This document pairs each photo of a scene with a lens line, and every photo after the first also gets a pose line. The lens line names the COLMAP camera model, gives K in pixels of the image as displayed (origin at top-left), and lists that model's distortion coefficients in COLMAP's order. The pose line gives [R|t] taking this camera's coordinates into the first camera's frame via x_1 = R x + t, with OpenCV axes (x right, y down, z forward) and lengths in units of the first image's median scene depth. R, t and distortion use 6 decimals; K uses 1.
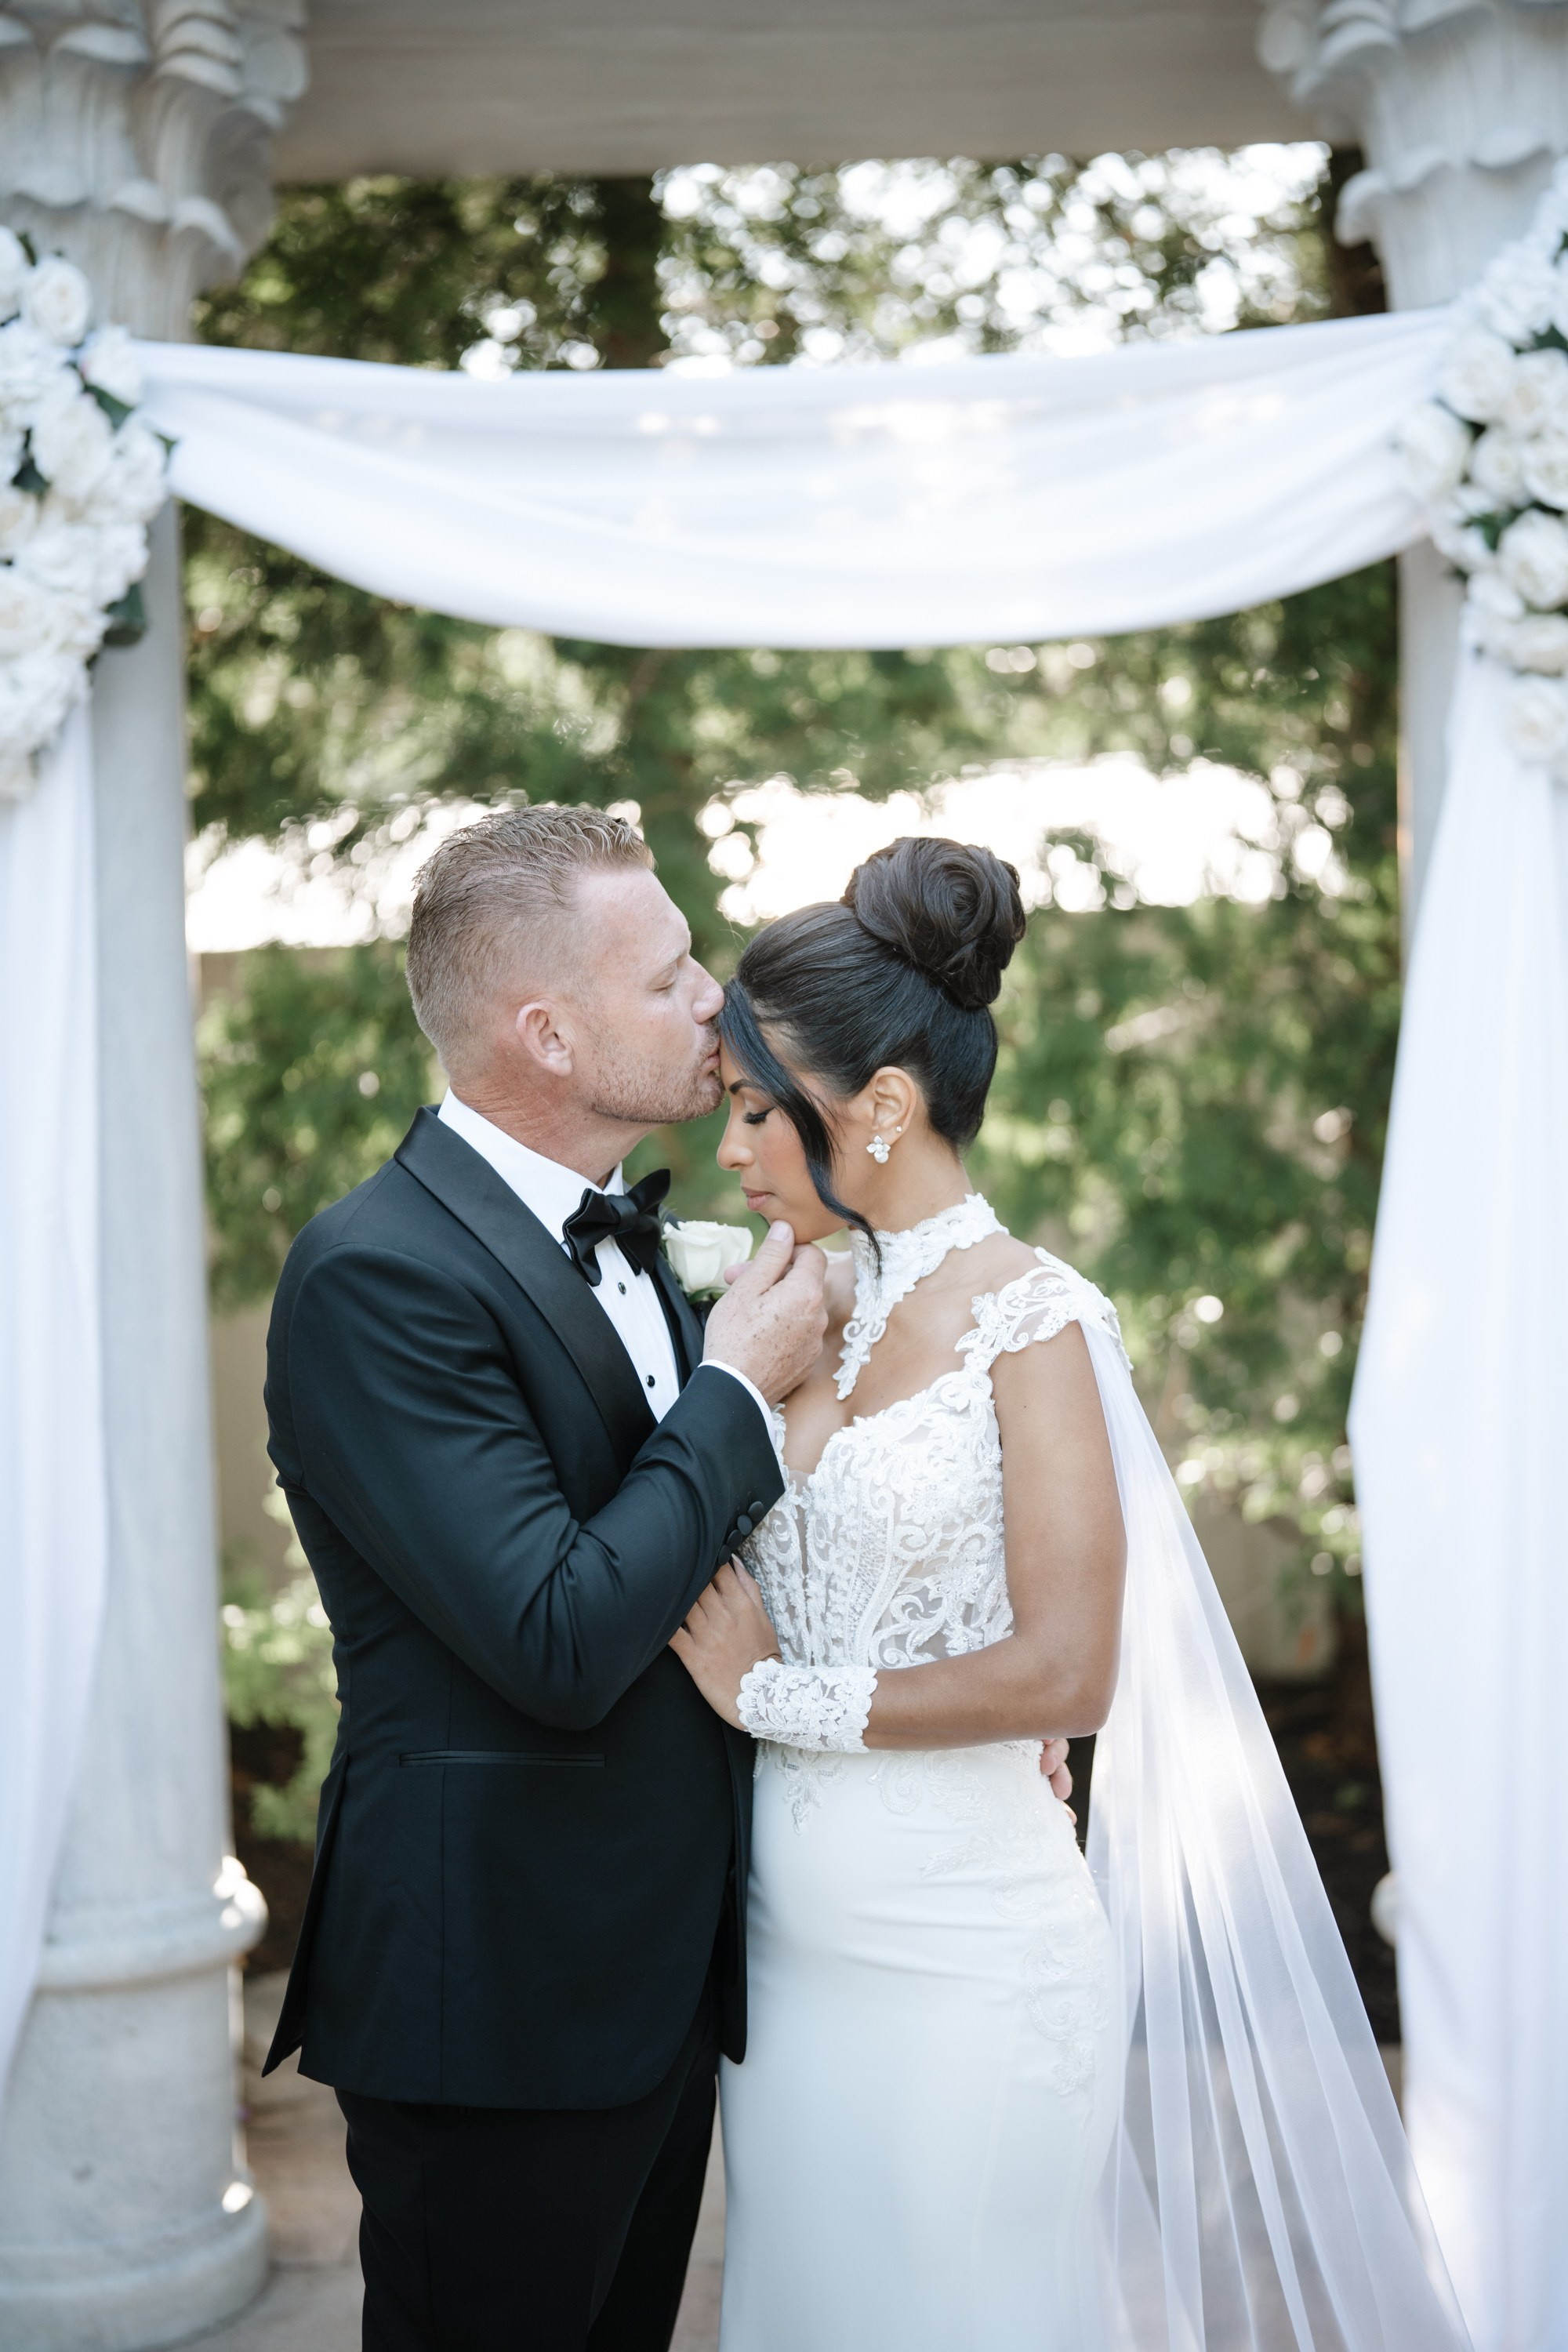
lens RADIAL K [[3001.4, 0, 784.0], [0, 3001.4, 1176.0], [0, 0, 1]] dist [-0.159393, 0.893659]
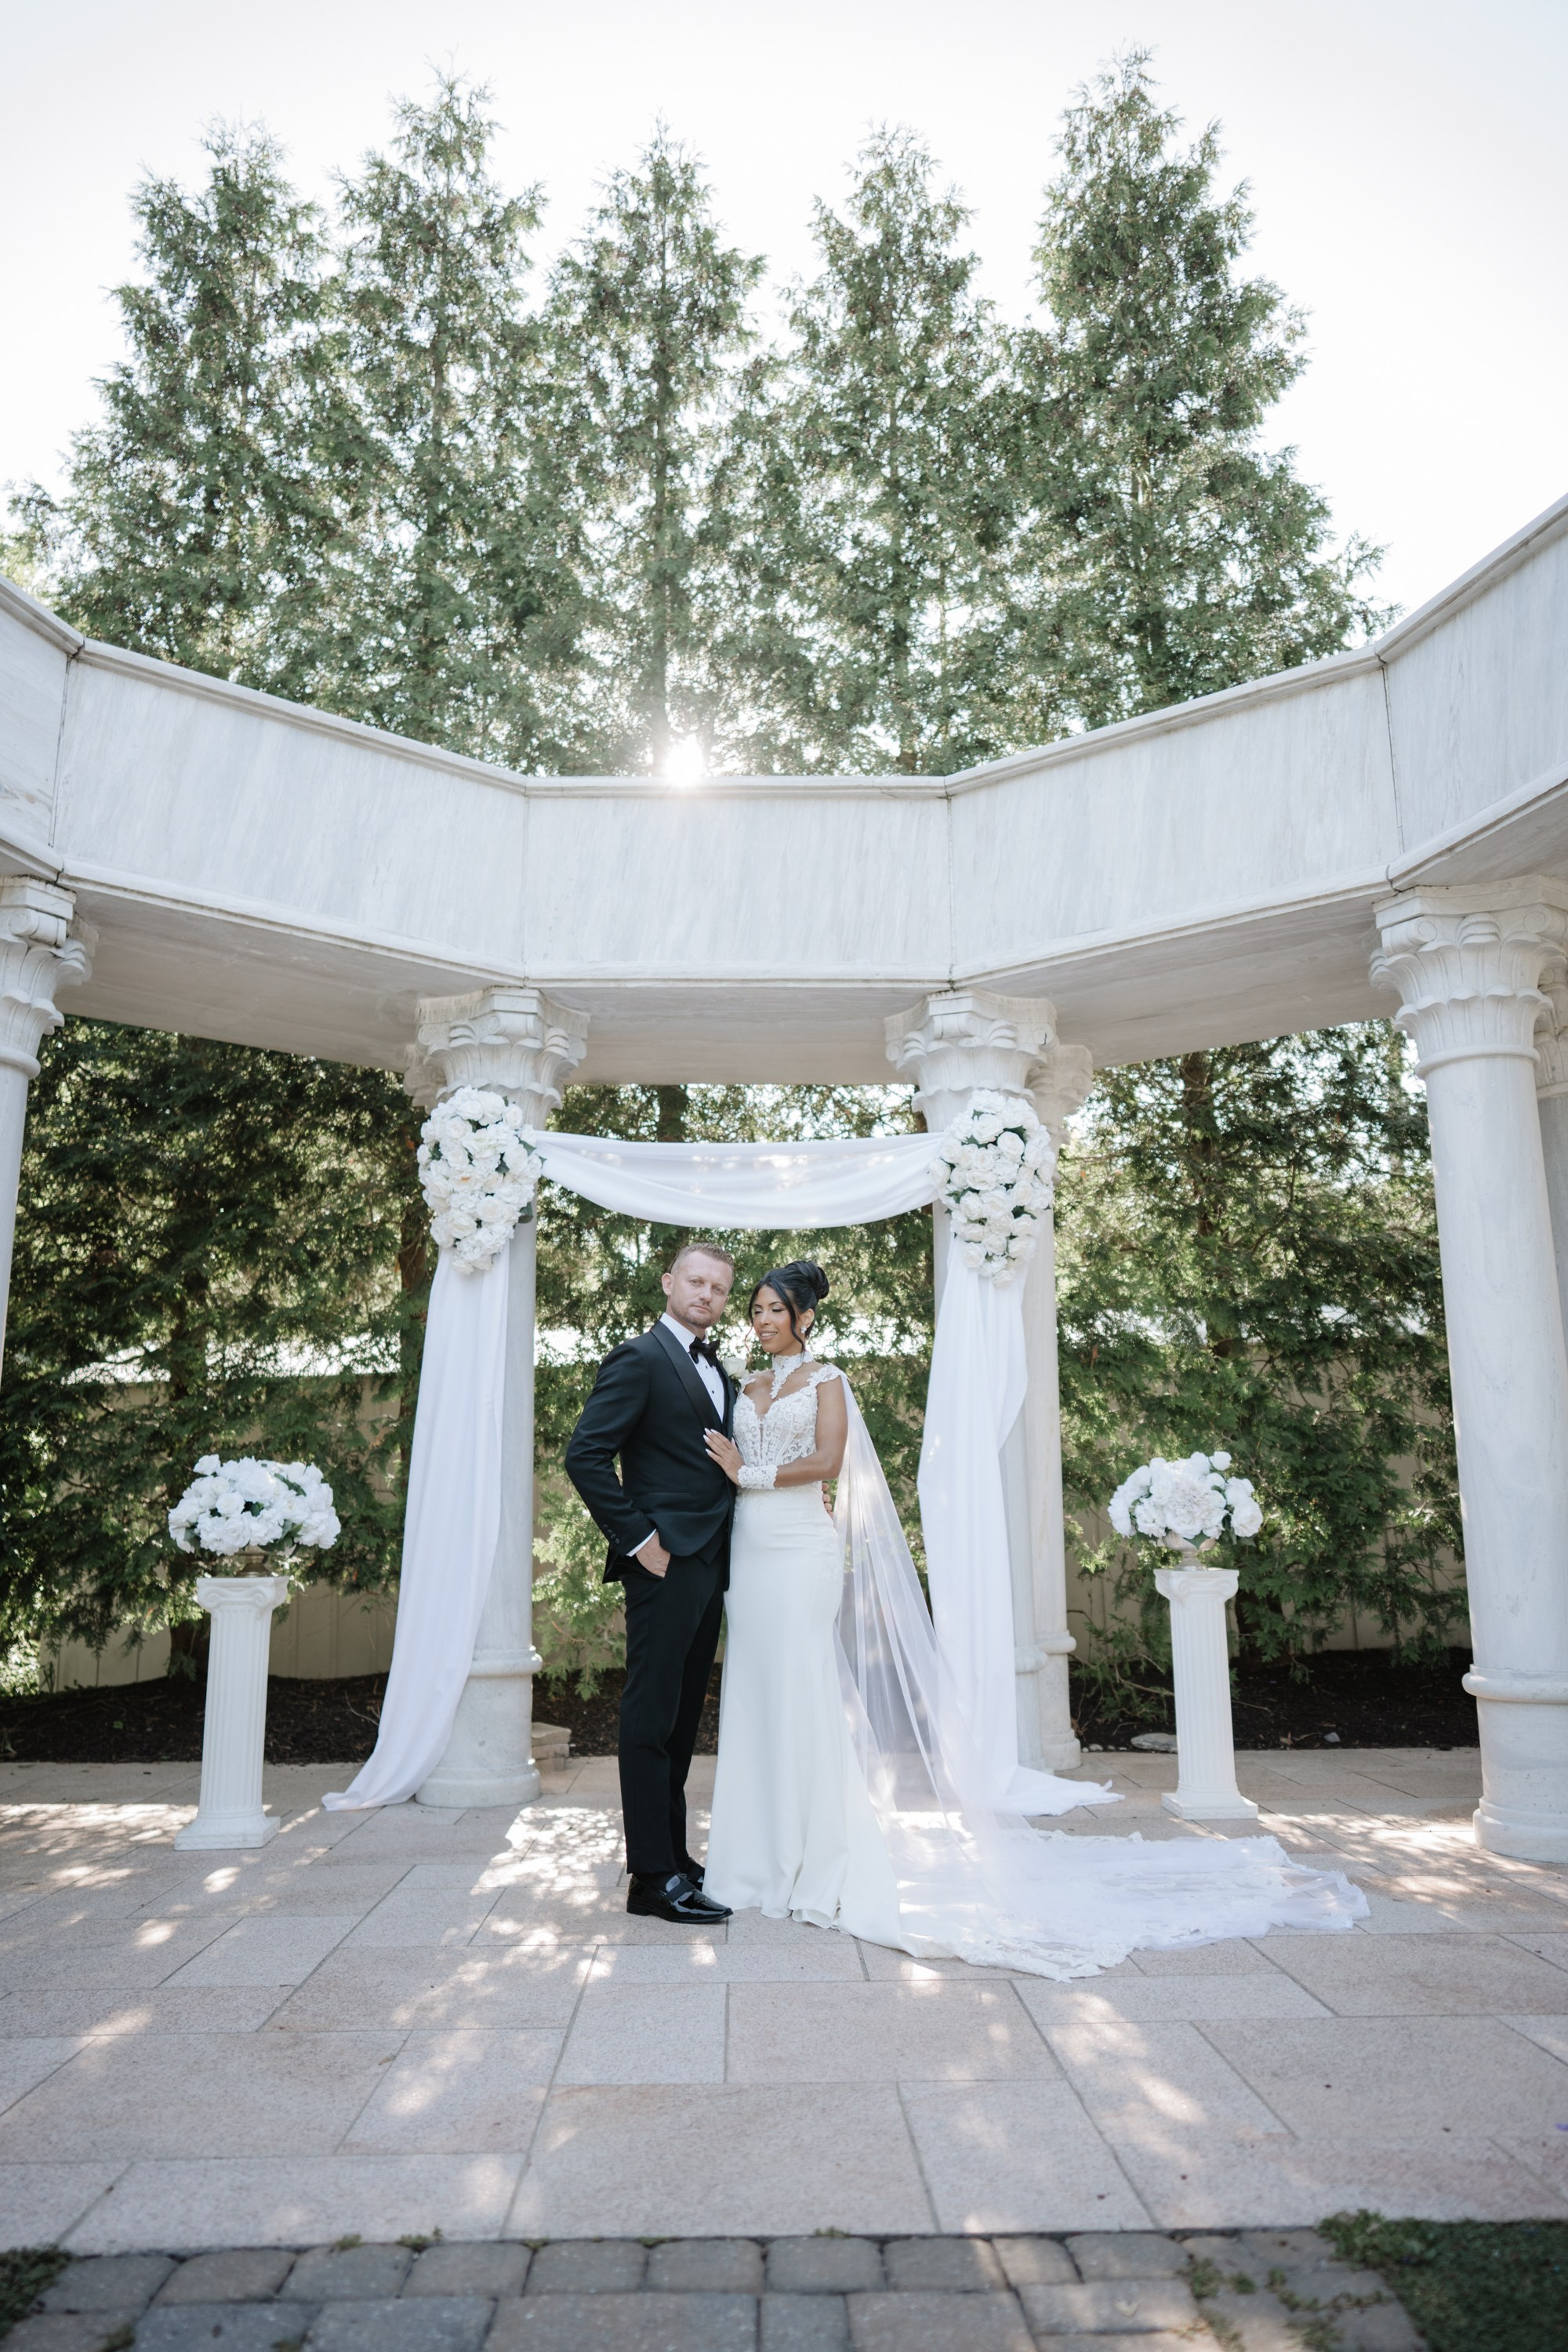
lens RADIAL K [[1624.7, 0, 784.0], [0, 1624.7, 1176.0], [0, 0, 1]] dist [0.000378, -0.000018]
pose [[0.997309, 0.028086, 0.067722, -0.089869], [-0.008660, 0.962371, -0.271600, 0.313062], [-0.072802, 0.270282, 0.960025, -0.883919]]
